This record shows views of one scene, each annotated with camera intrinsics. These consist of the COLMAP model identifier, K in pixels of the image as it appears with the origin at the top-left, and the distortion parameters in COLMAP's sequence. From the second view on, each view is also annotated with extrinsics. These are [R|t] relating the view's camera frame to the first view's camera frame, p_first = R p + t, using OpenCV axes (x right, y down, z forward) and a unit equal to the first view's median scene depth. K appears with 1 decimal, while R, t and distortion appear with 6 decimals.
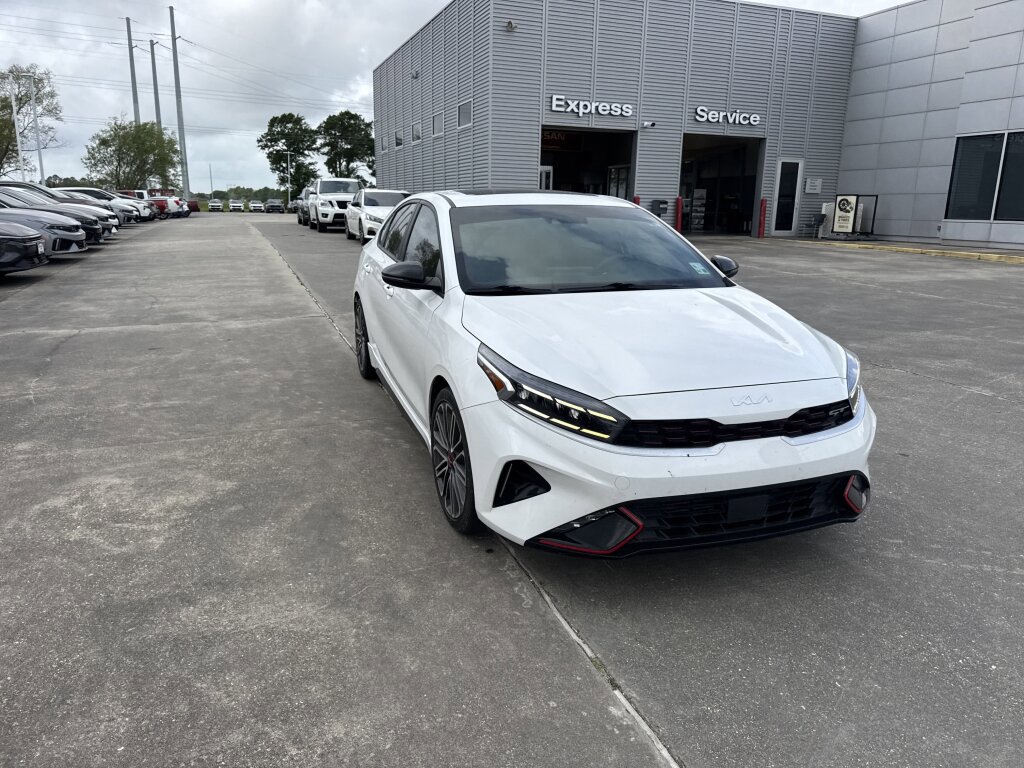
lens RADIAL K [[726.8, 0, 520.2], [0, 726.8, 384.7], [0, 0, 1]] dist [0.029874, -0.036676]
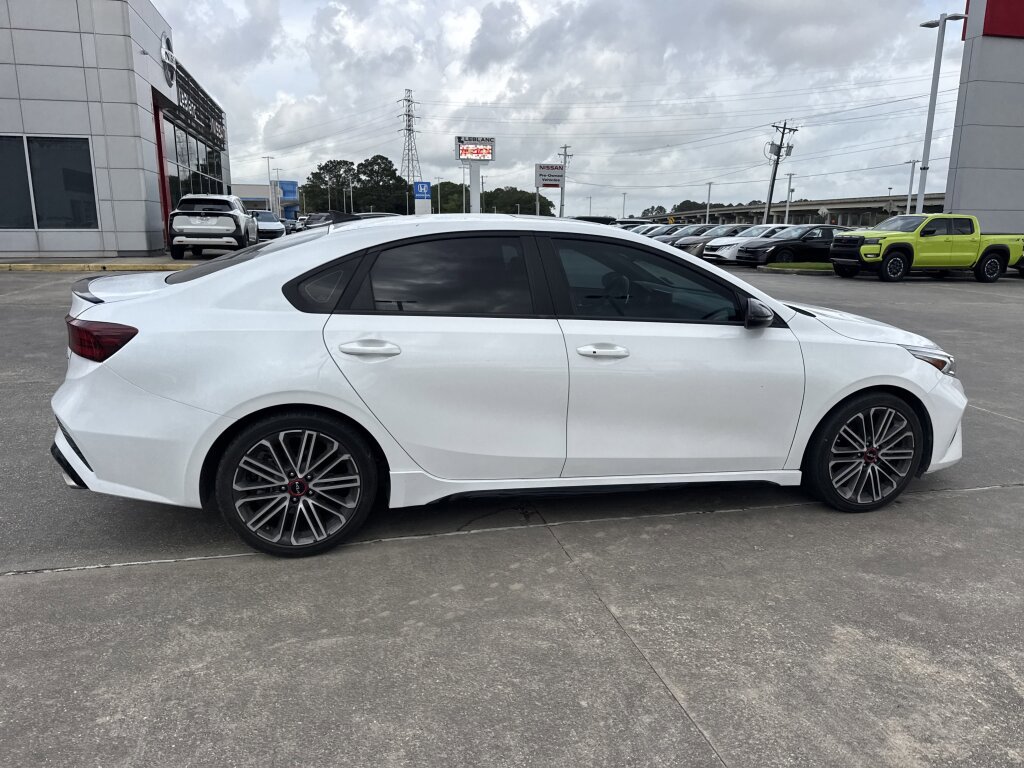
lens RADIAL K [[721.0, 0, 519.2], [0, 721.0, 390.9], [0, 0, 1]] dist [0.033761, -0.041609]
pose [[0.117156, -0.246327, 0.962080, -0.961340], [0.238058, 0.947473, 0.213597, -0.286374], [-0.964159, 0.204007, 0.169642, 1.024206]]
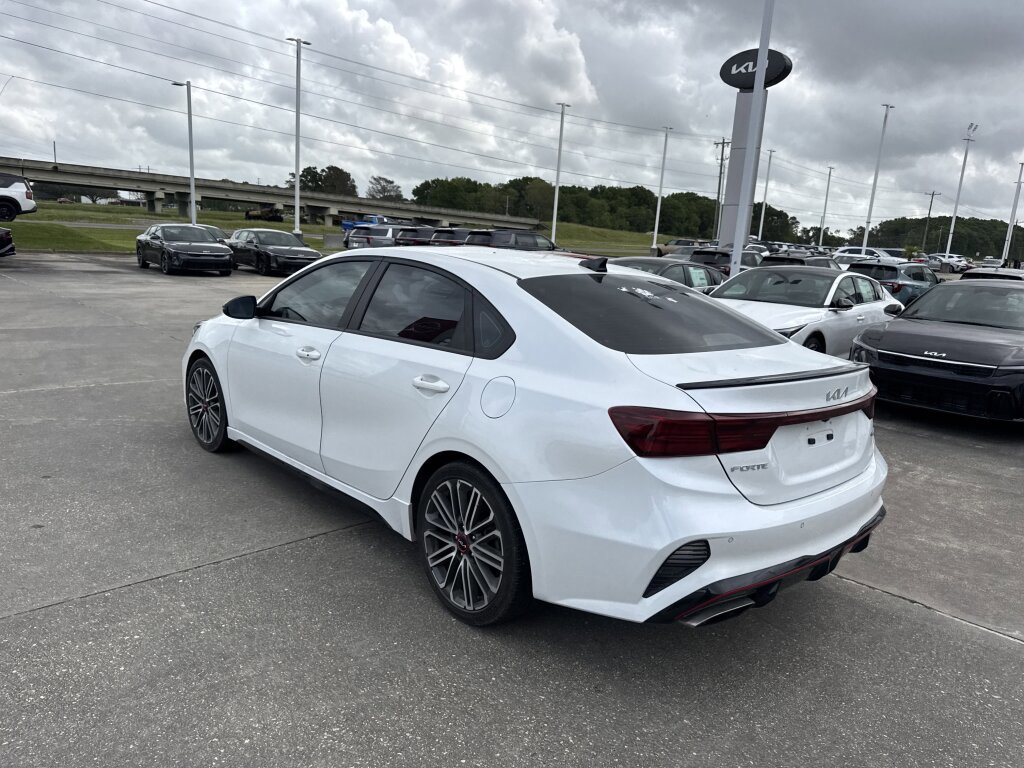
lens RADIAL K [[721.0, 0, 513.9], [0, 721.0, 384.7], [0, 0, 1]] dist [0.033761, -0.041609]
pose [[-0.922664, -0.001978, -0.385600, 0.330121], [-0.173176, 0.895594, 0.409782, -0.549072], [0.344531, 0.444868, -0.826675, 2.053612]]
